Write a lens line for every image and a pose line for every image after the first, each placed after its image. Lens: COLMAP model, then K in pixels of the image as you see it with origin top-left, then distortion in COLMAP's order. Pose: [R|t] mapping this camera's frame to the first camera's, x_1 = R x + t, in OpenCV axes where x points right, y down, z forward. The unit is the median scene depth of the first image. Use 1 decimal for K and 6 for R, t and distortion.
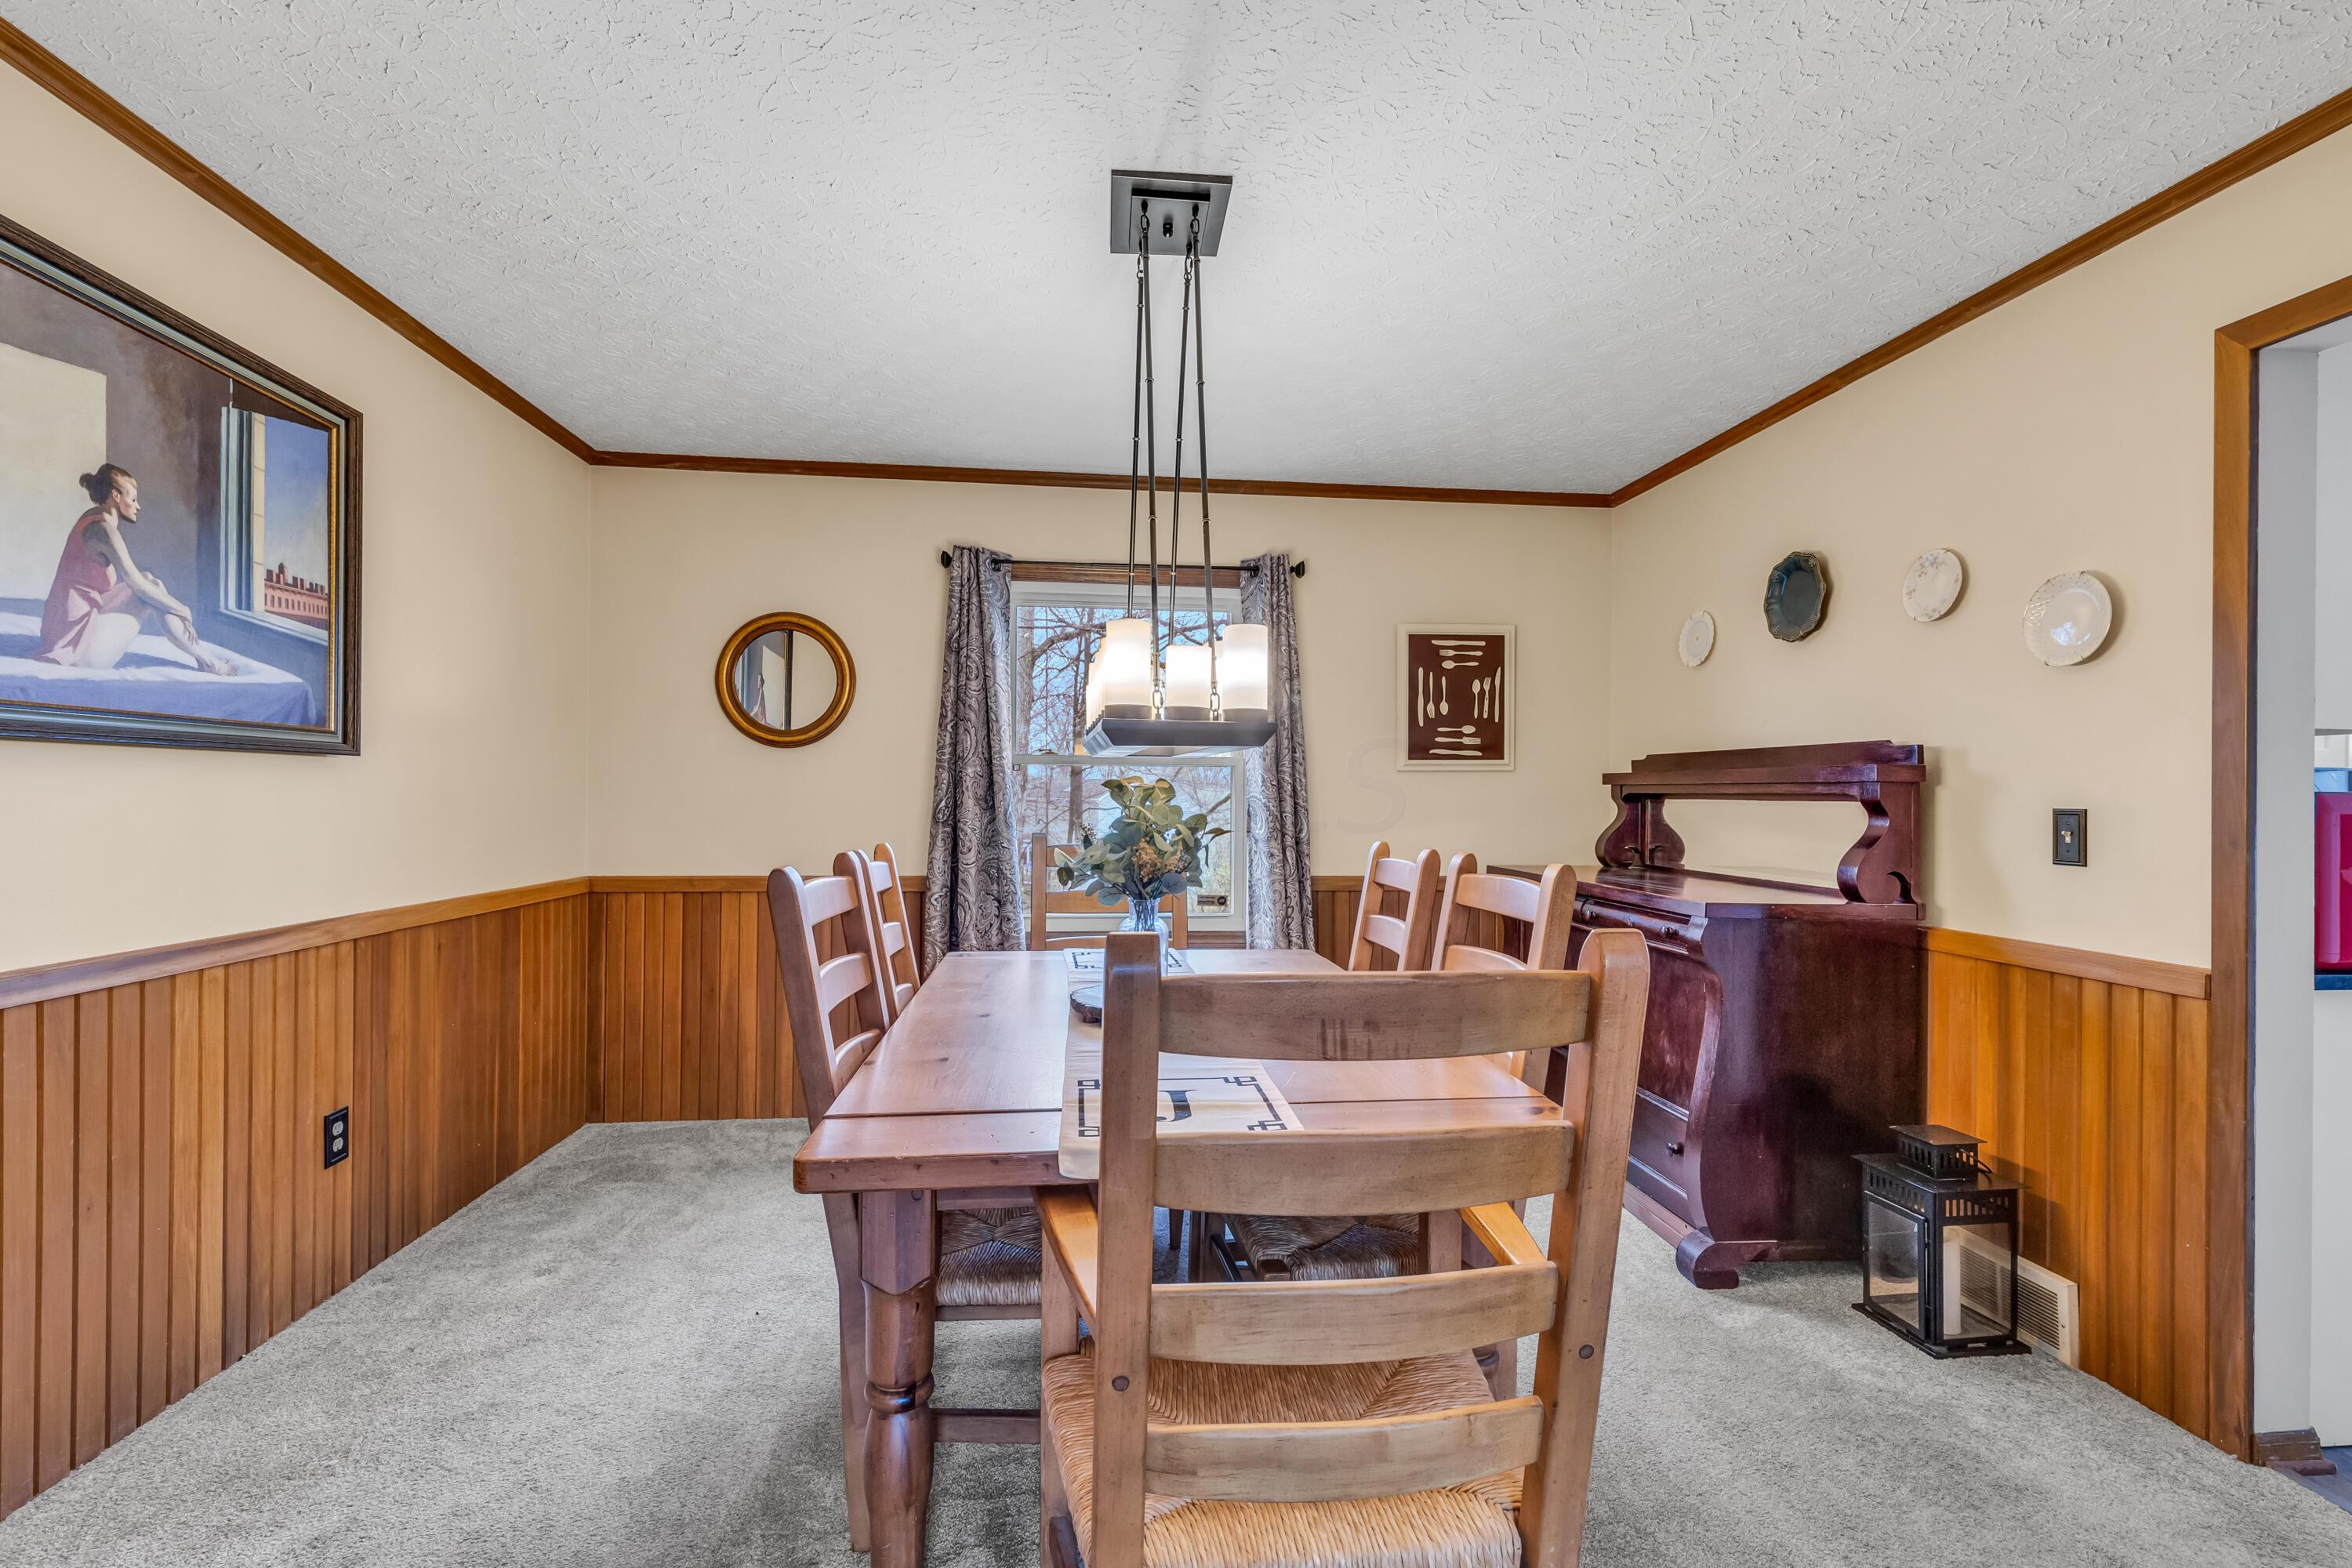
lens RADIAL K [[1085.1, 0, 1185.8], [0, 1085.1, 785.9], [0, 0, 1]] dist [0.006138, 0.000511]
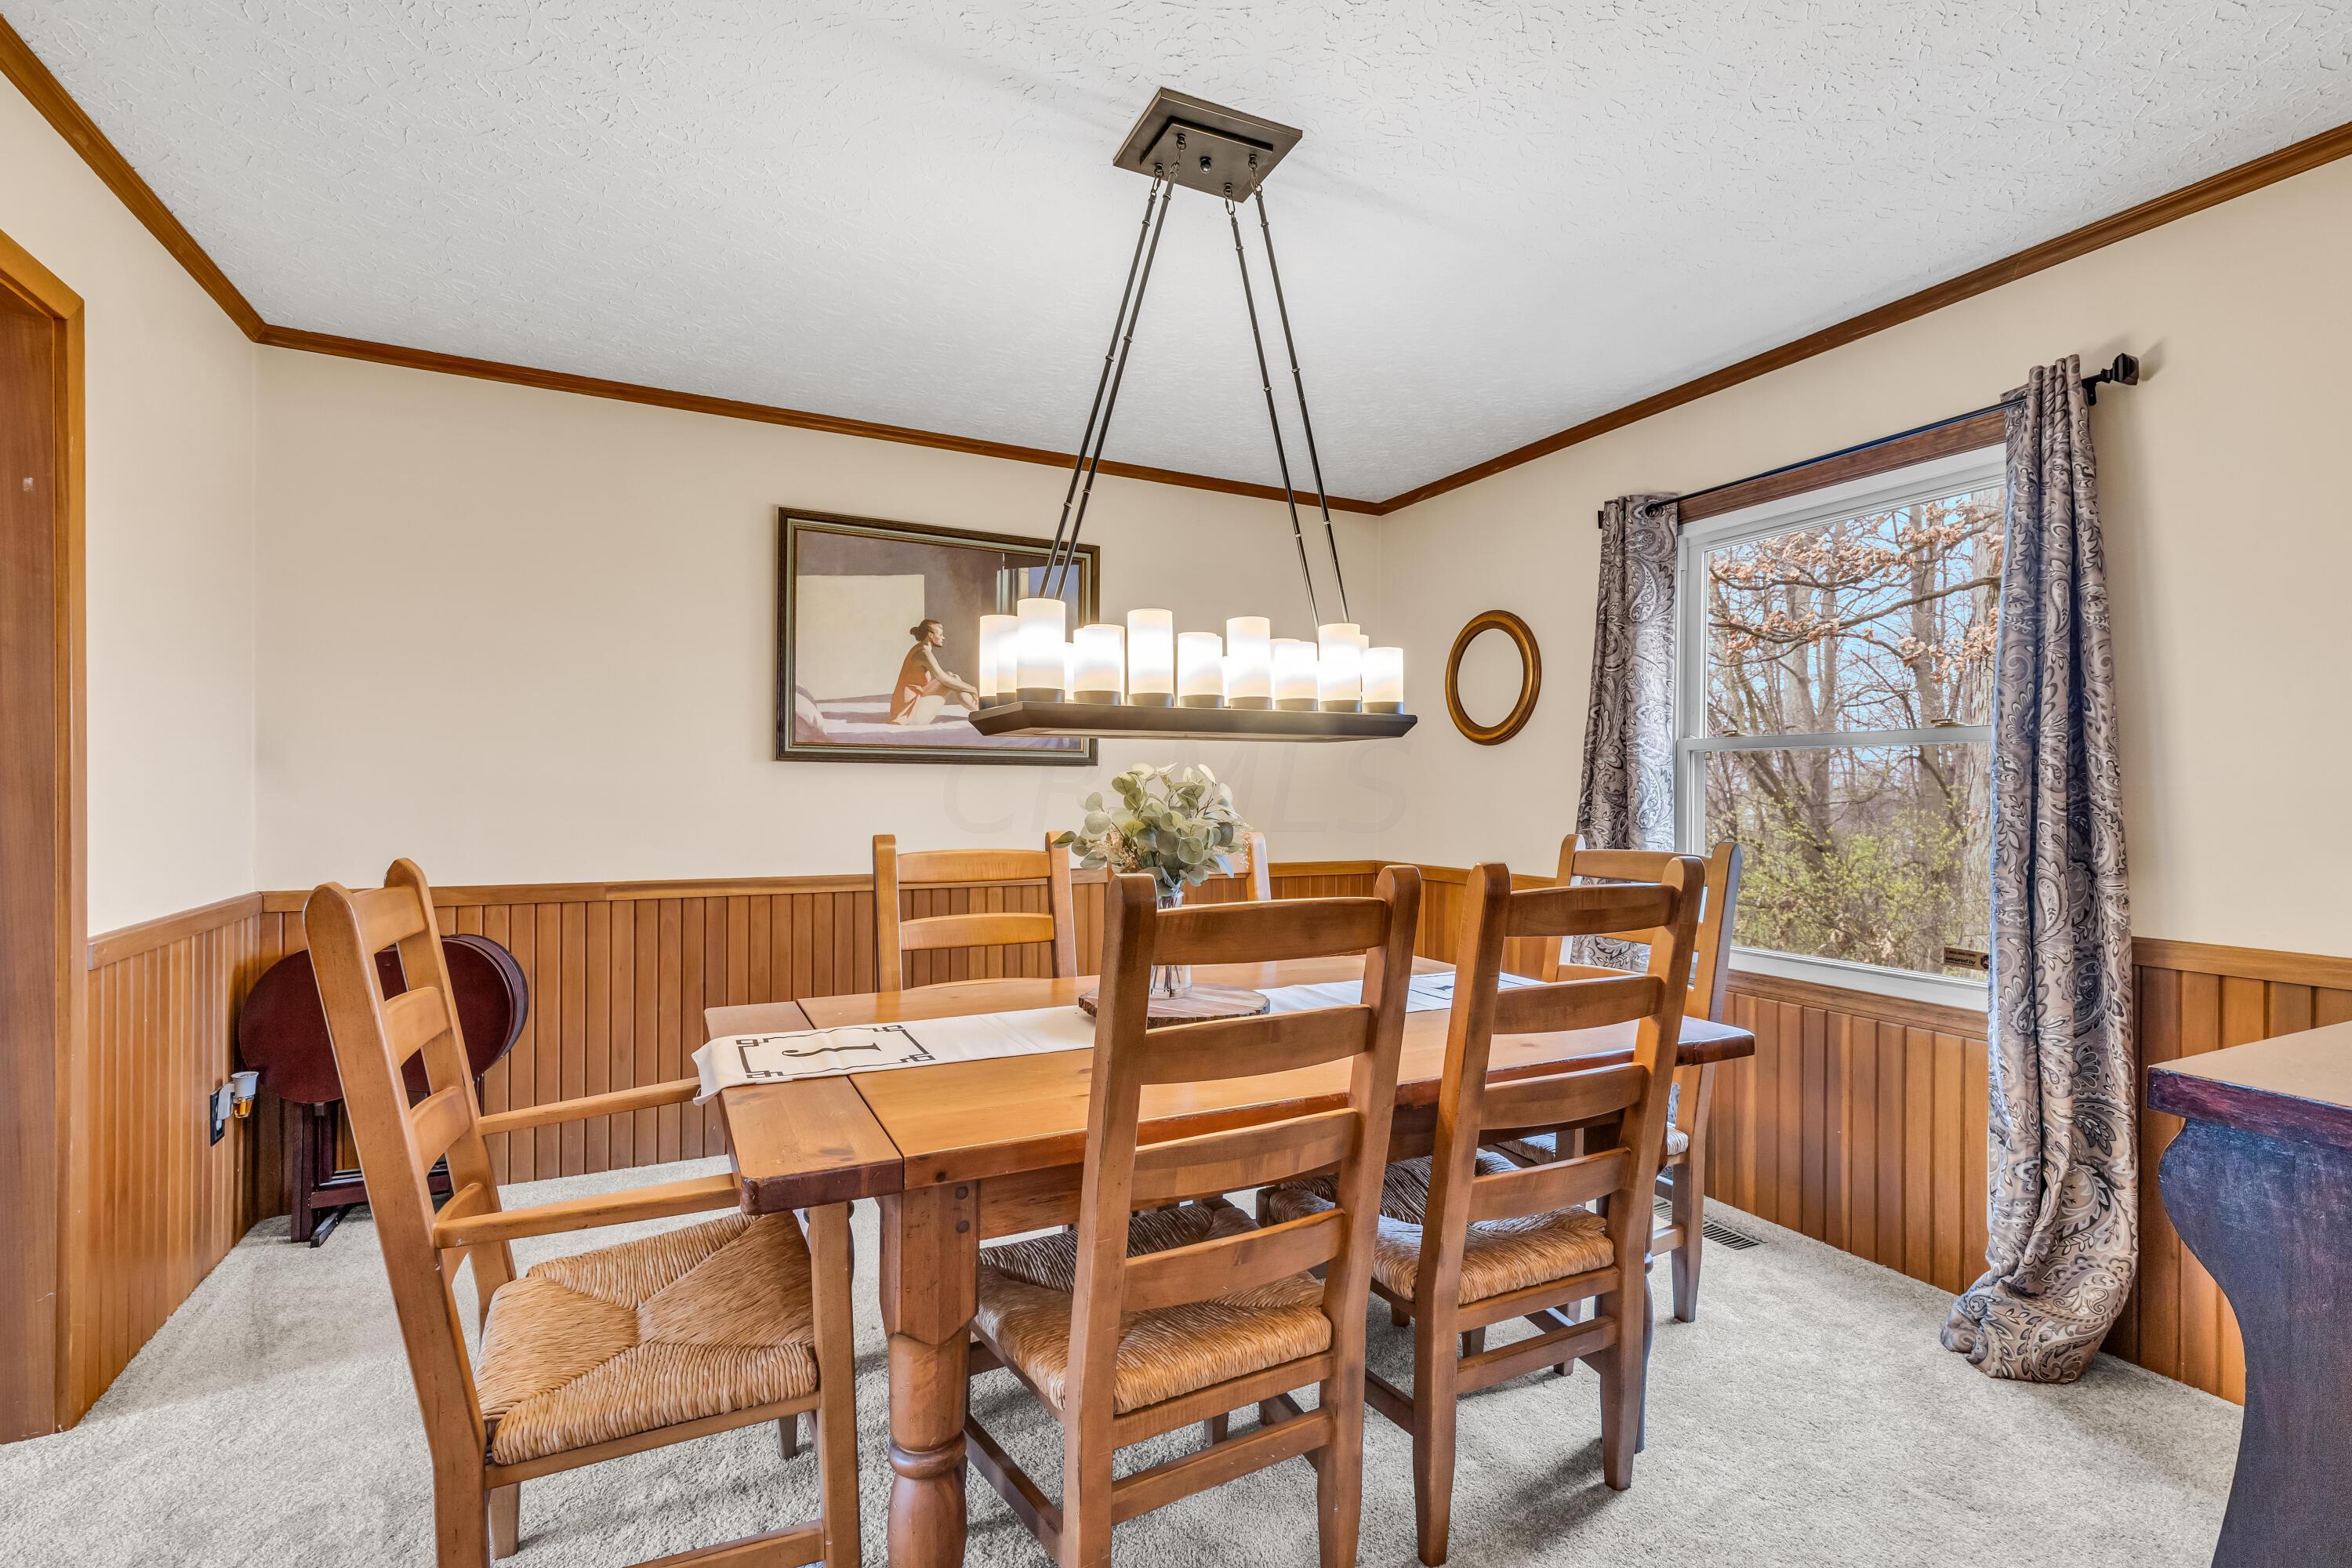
lens RADIAL K [[1085.1, 0, 1194.3], [0, 1085.1, 797.7], [0, 0, 1]] dist [0.006138, 0.000511]
pose [[0.329480, 0.001071, -0.944162, 0.982259], [0.005211, 0.999982, 0.002953, 0.019025], [0.944148, -0.005893, 0.329469, 0.801026]]
